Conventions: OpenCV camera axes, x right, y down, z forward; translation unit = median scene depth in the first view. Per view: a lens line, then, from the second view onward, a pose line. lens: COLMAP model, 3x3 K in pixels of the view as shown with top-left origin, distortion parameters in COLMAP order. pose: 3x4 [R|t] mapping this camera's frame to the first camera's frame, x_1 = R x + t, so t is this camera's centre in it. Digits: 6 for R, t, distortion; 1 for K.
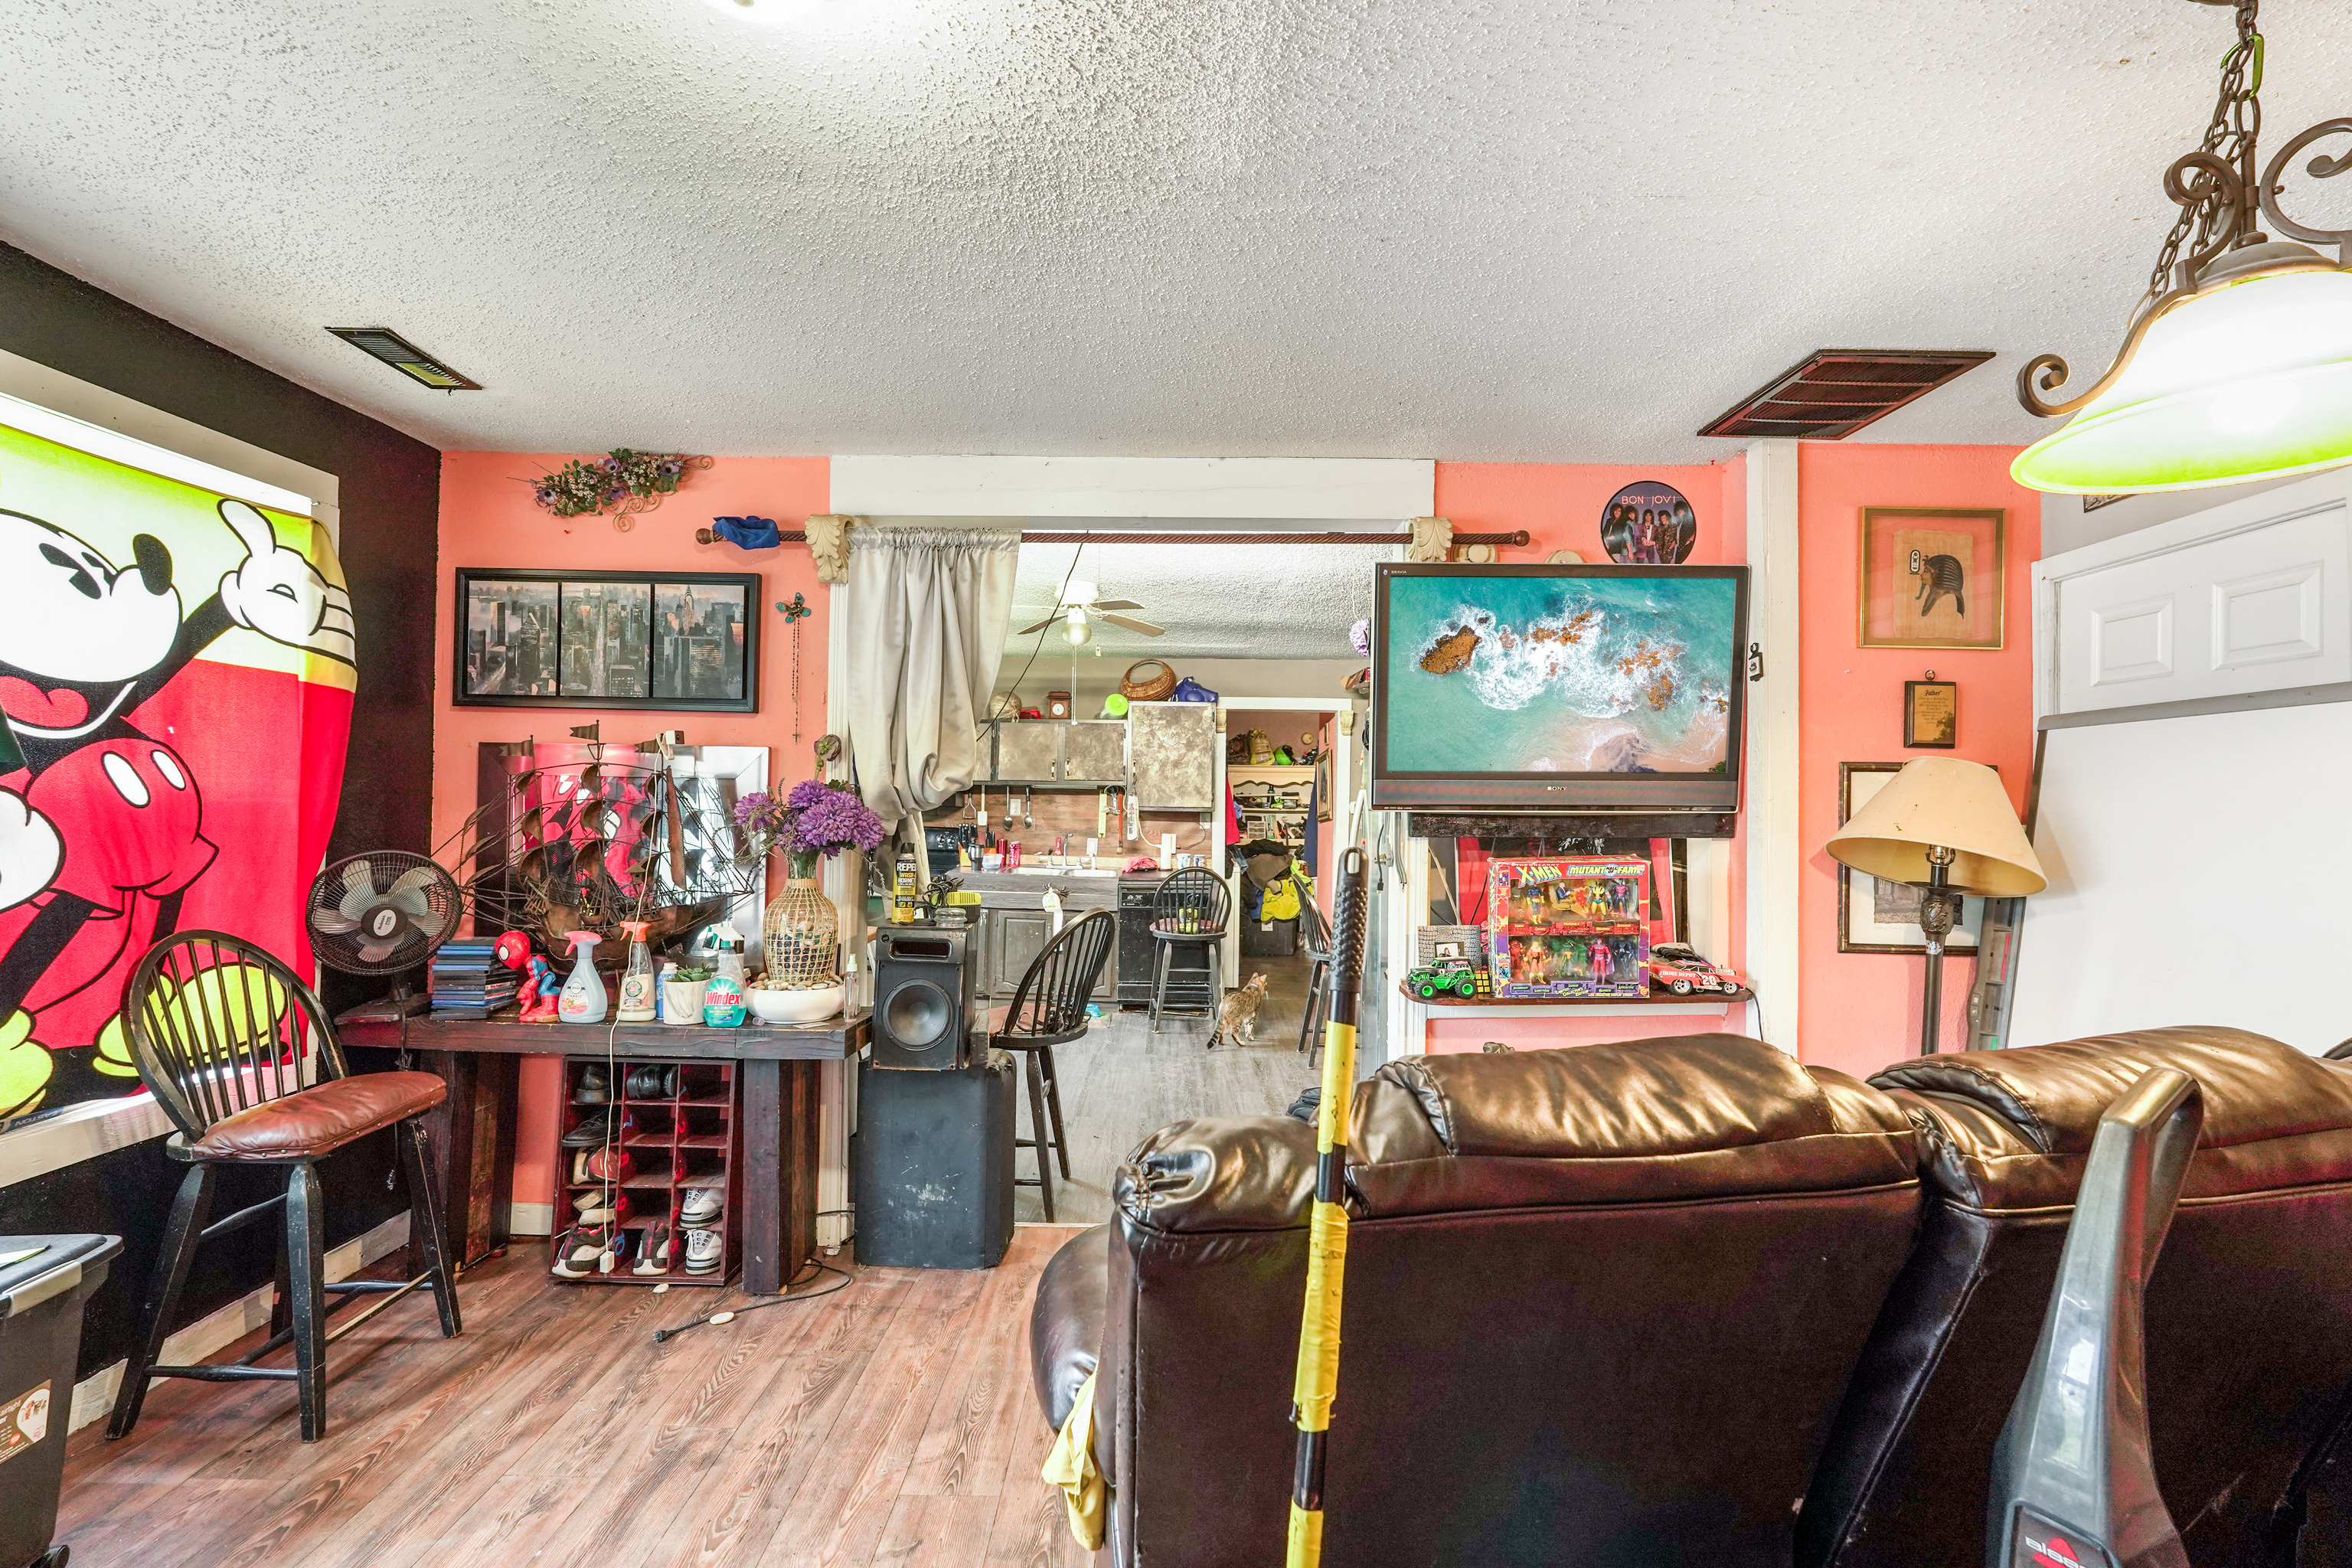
lens RADIAL K [[1104.6, 0, 1170.5], [0, 1104.6, 810.8], [0, 0, 1]] dist [-0.000345, 0.000126]
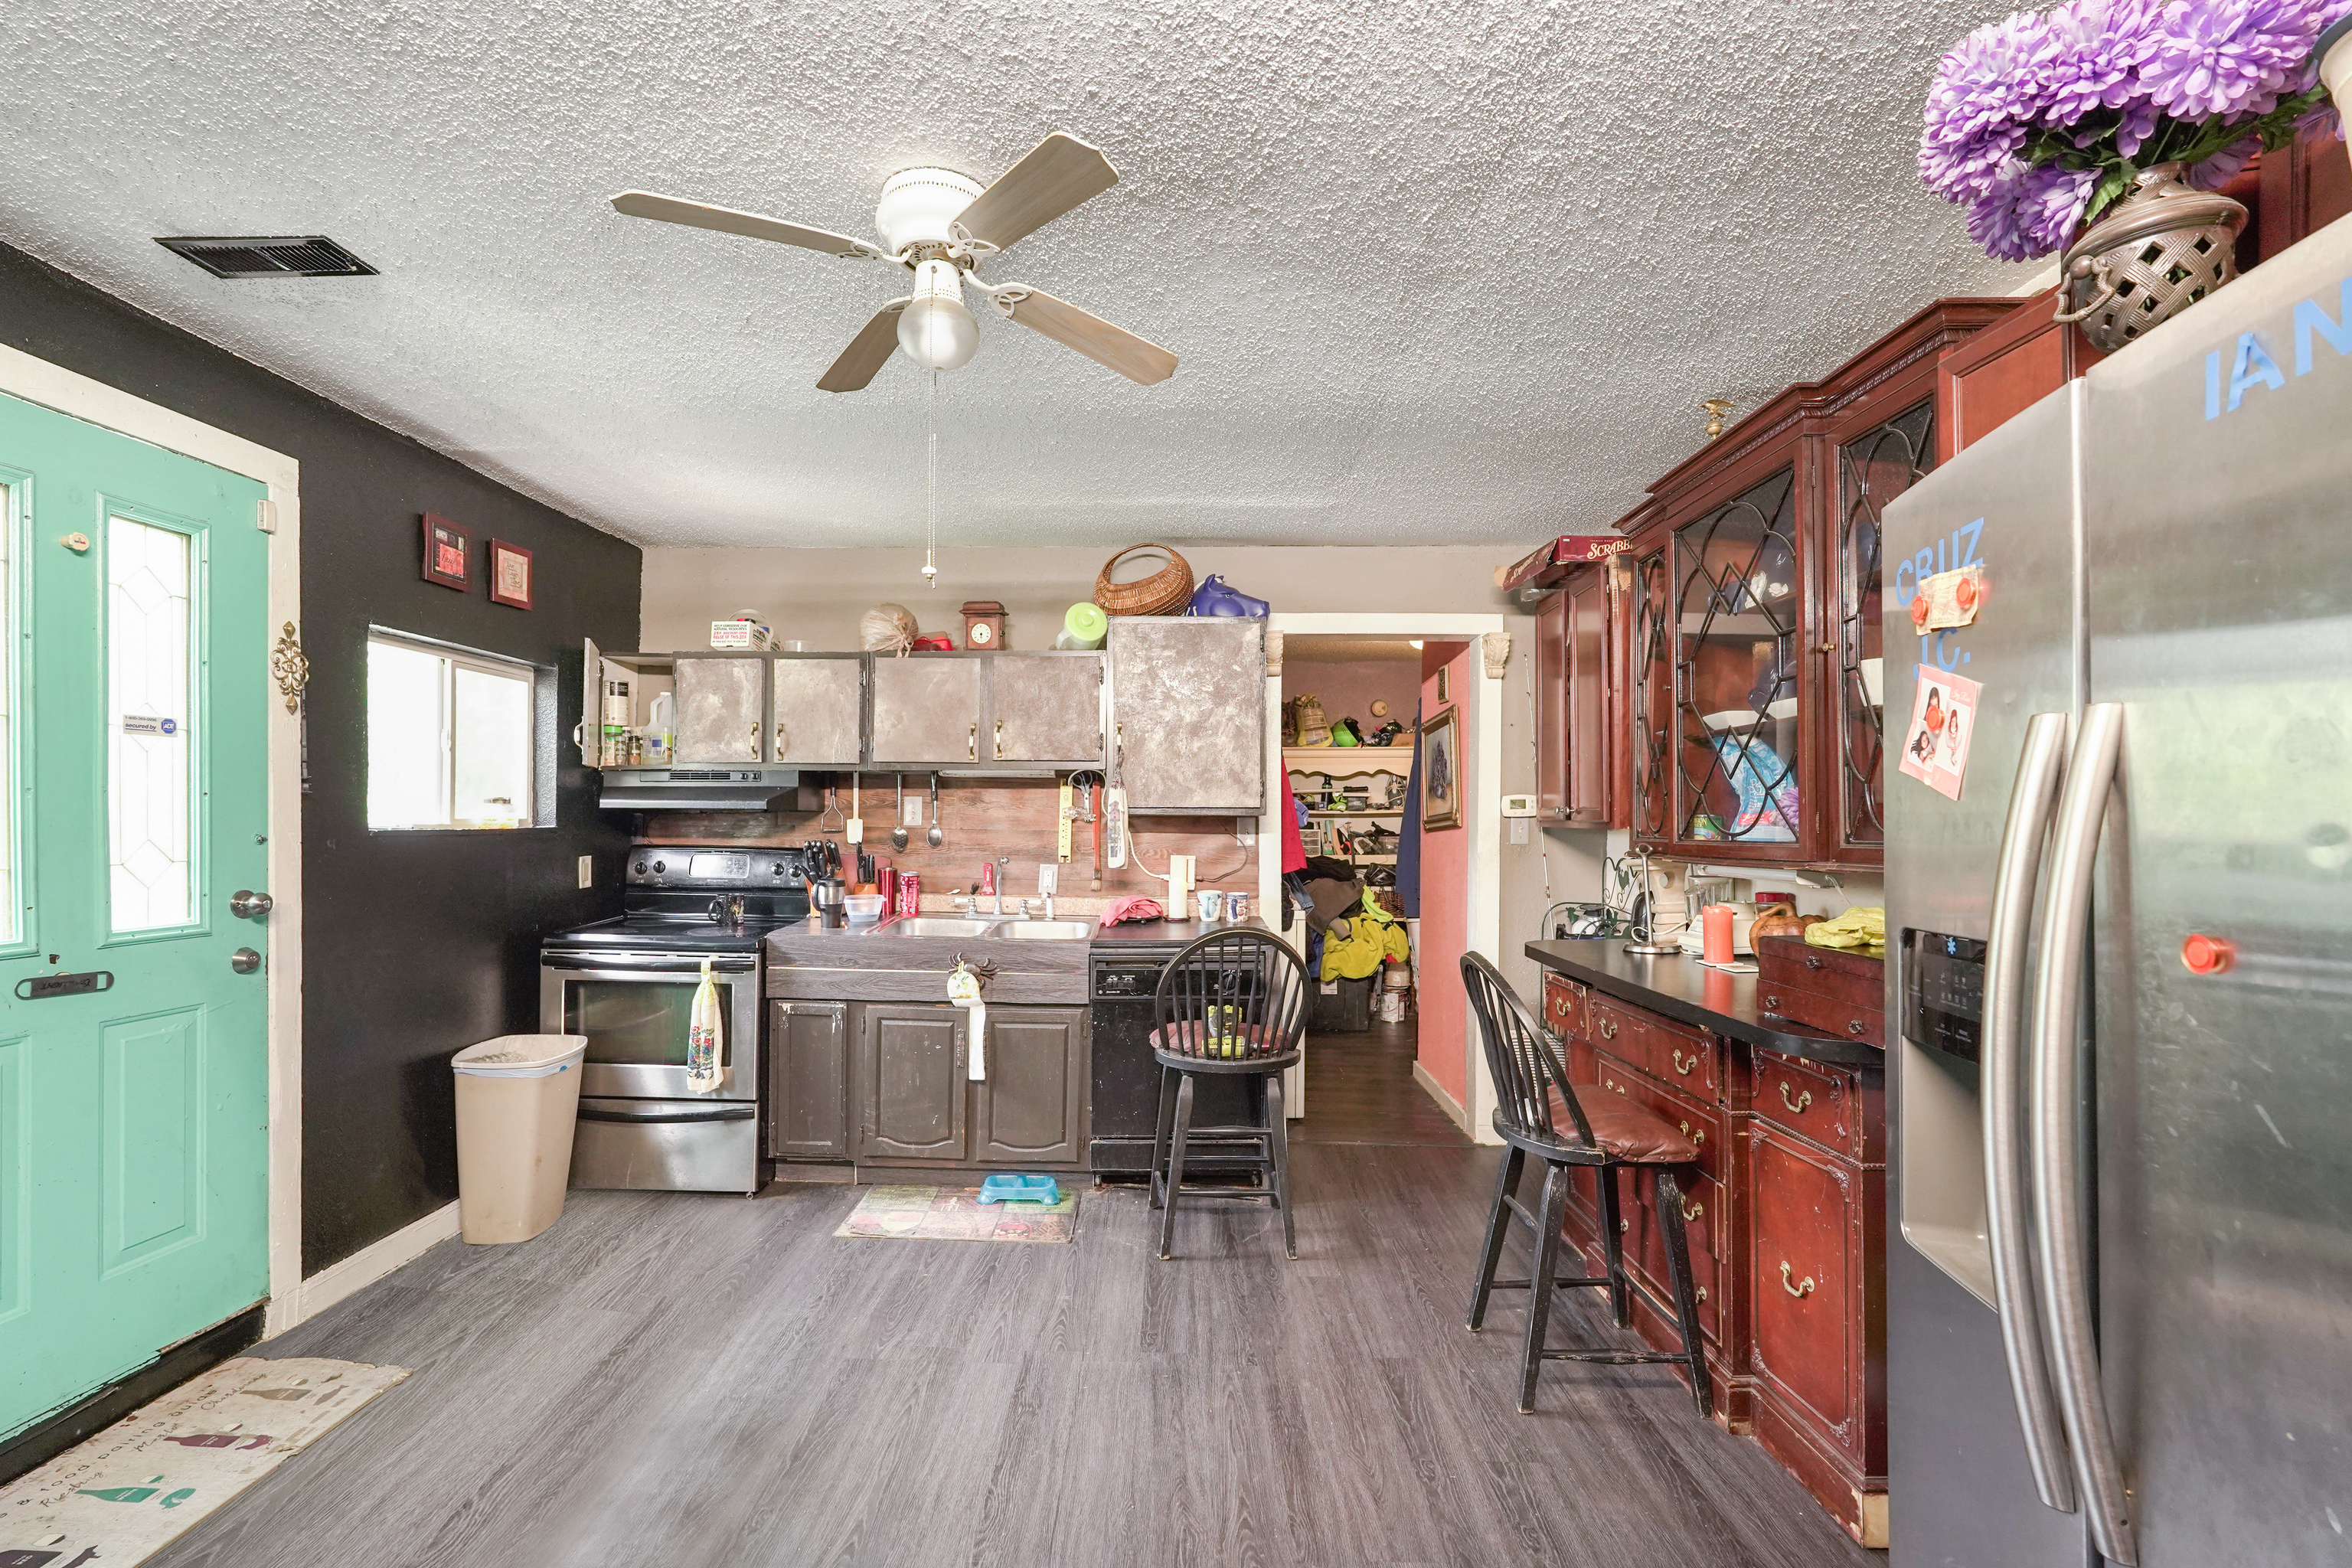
lens RADIAL K [[1104.6, 0, 1170.5], [0, 1104.6, 810.8], [0, 0, 1]] dist [-0.000345, 0.000126]
pose [[0.999948, -0.009568, -0.003462, -0.005647], [0.009549, 0.999940, -0.005418, 0.001143], [0.003513, 0.005385, 0.999979, 0.441585]]
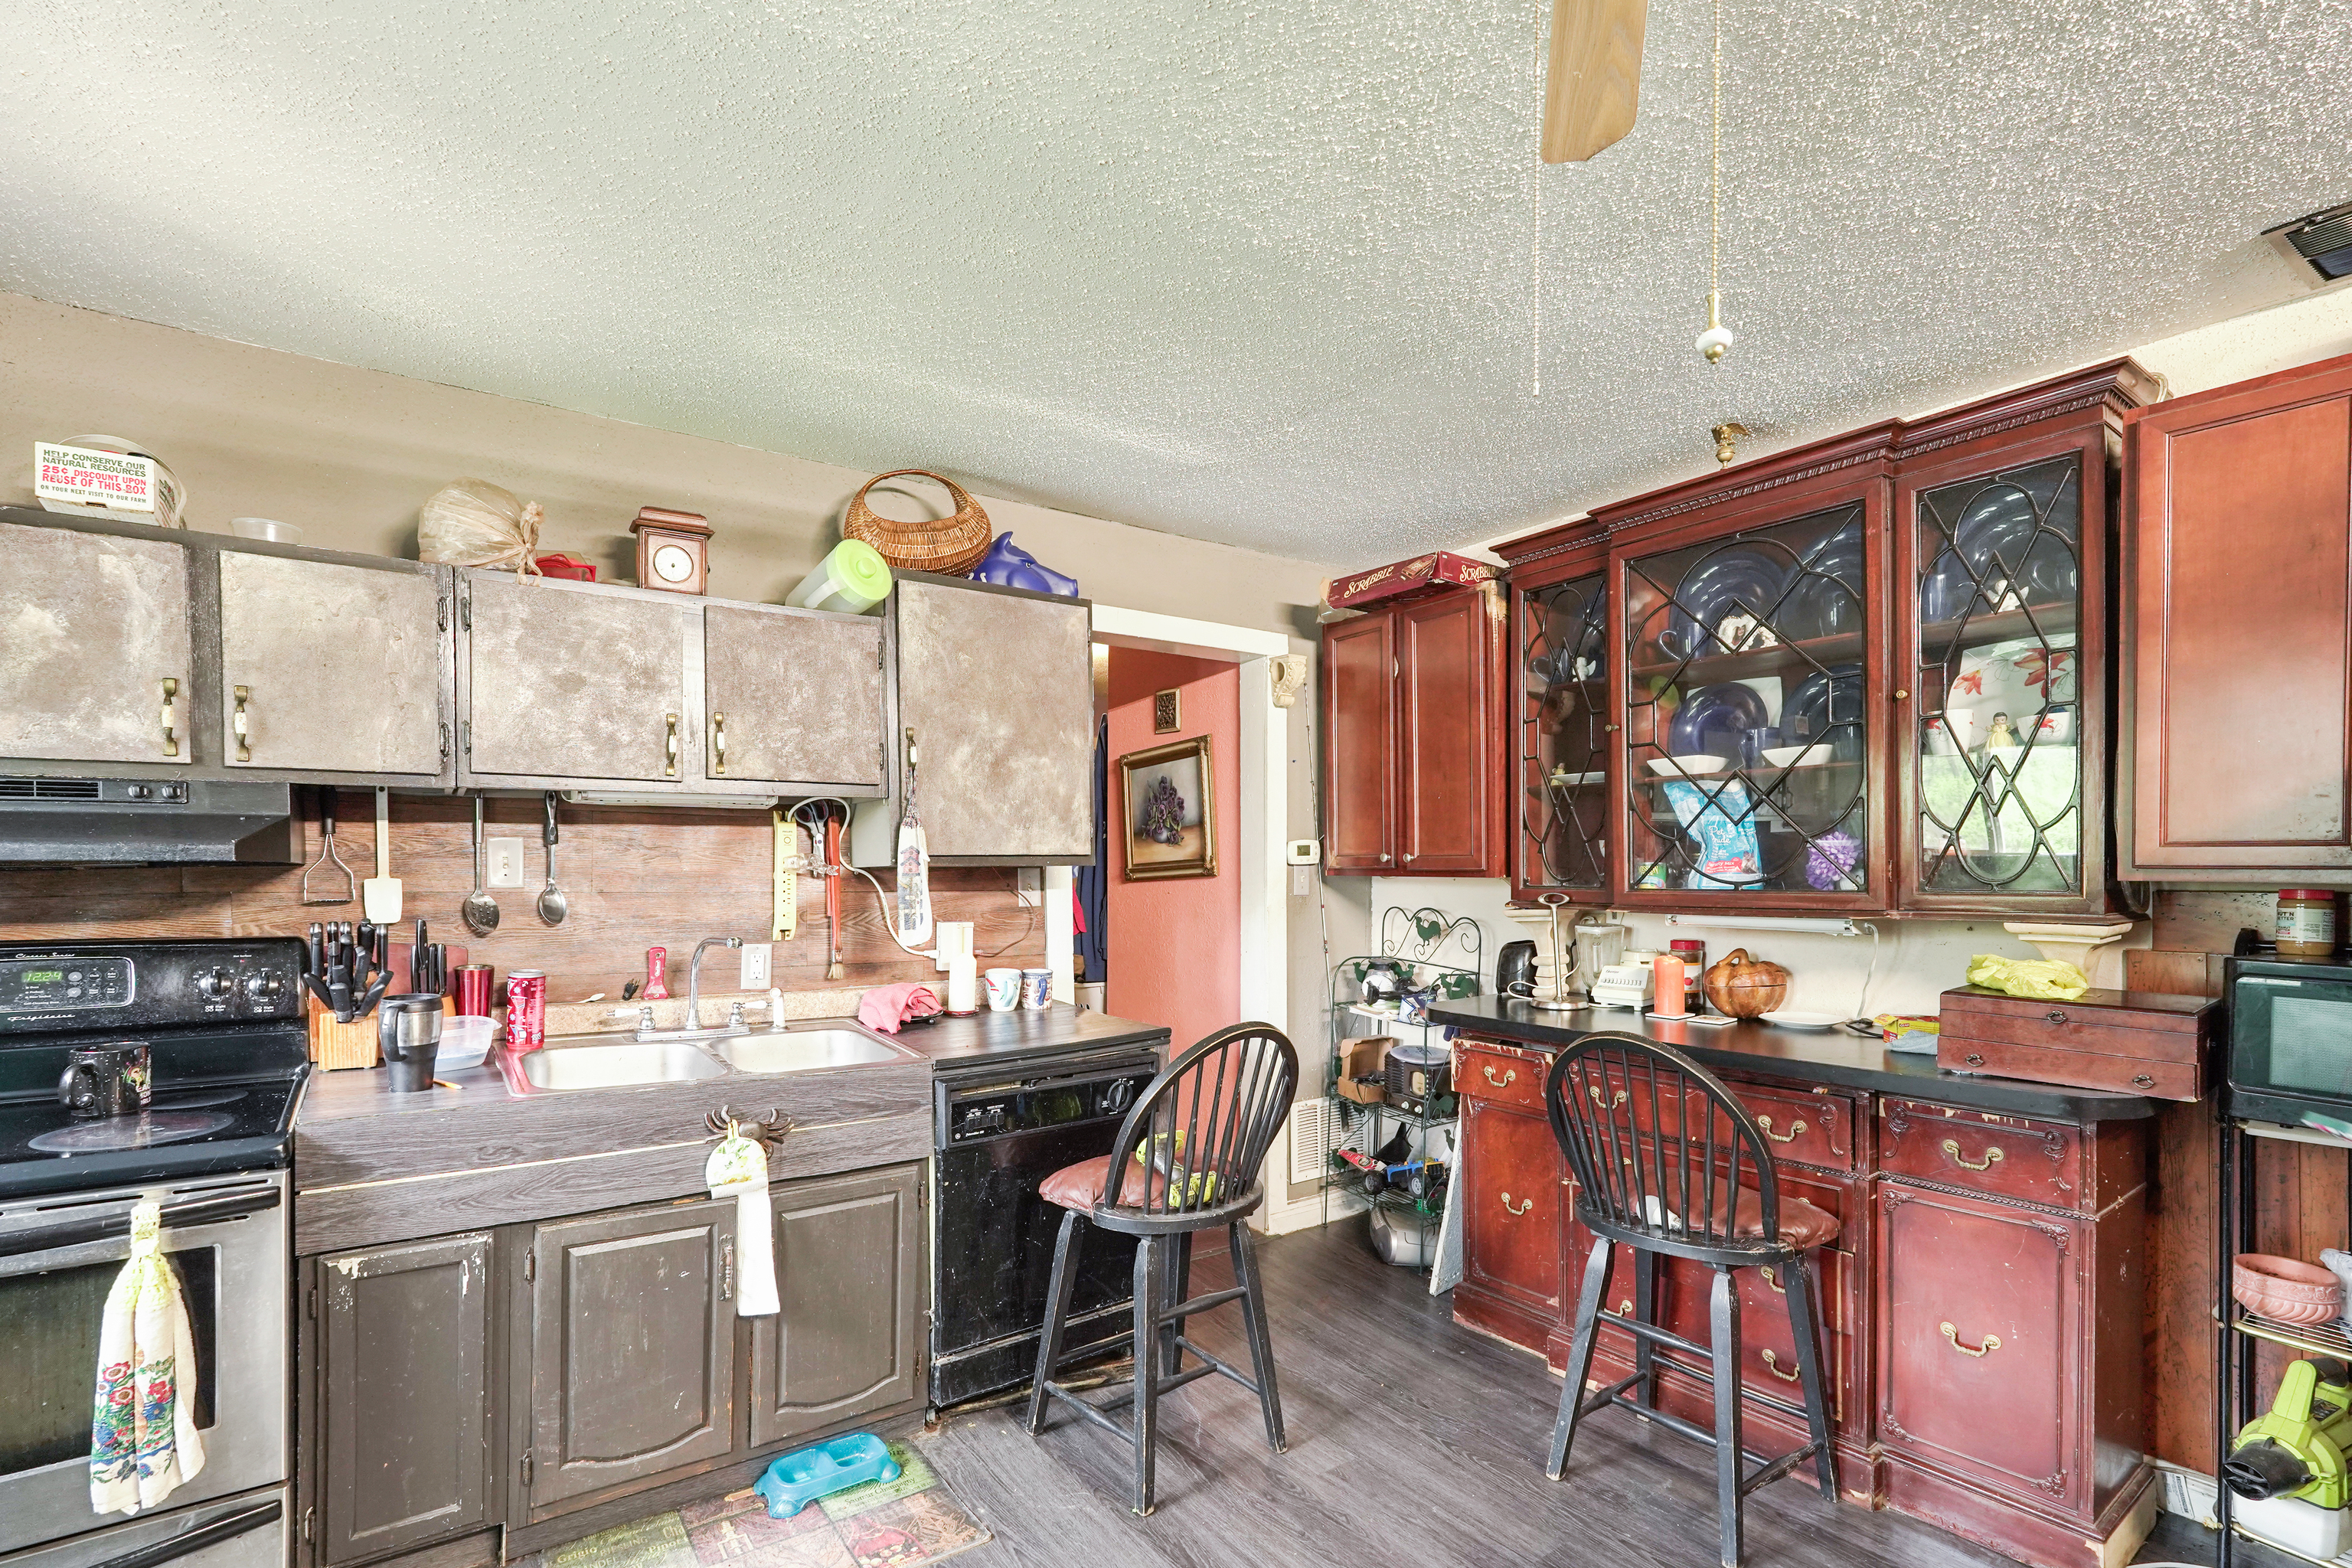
lens RADIAL K [[1094.5, 0, 1174.8], [0, 1094.5, 885.2], [0, 0, 1]] dist [-0.003121, 0.006042]
pose [[0.802501, -0.029044, 0.595943, -0.179128], [0.012928, 0.999426, 0.031300, -0.004027], [-0.596510, -0.017414, 0.802417, 0.641038]]
